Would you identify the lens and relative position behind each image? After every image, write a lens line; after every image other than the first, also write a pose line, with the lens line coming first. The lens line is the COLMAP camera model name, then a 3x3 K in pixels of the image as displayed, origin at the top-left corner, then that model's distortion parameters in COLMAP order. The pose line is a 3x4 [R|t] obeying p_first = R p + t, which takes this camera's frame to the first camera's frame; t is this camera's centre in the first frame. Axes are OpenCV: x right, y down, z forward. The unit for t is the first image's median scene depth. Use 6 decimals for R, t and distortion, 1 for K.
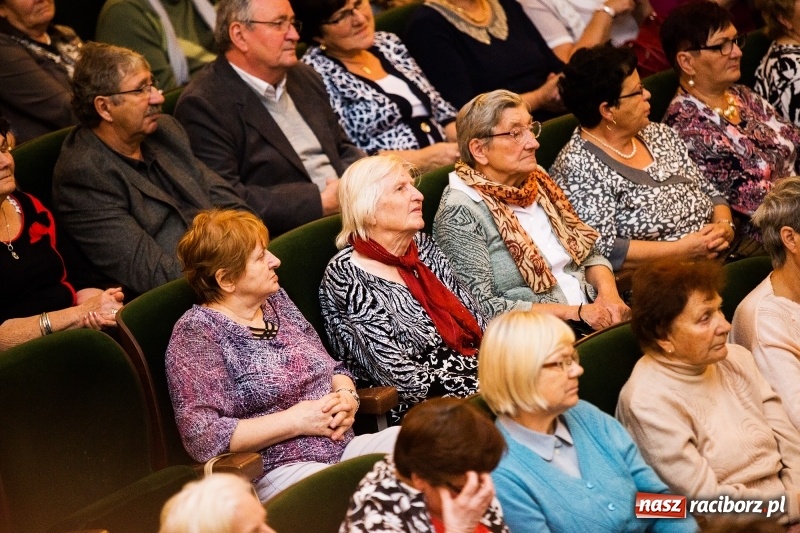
lens RADIAL K [[1668.5, 0, 399.5], [0, 1668.5, 304.2], [0, 0, 1]] dist [0.247449, -2.362722]
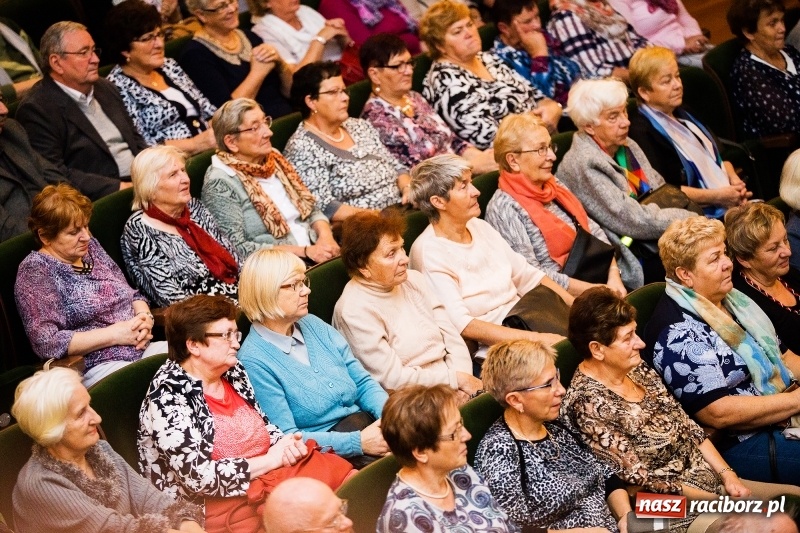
lens RADIAL K [[1668.5, 0, 399.5], [0, 1668.5, 304.2], [0, 0, 1]] dist [0.247449, -2.362722]
pose [[0.985285, -0.025988, 0.168930, -0.057873], [0.020625, 0.999228, 0.033427, 0.004089], [-0.169668, -0.029451, 0.985061, -0.434396]]
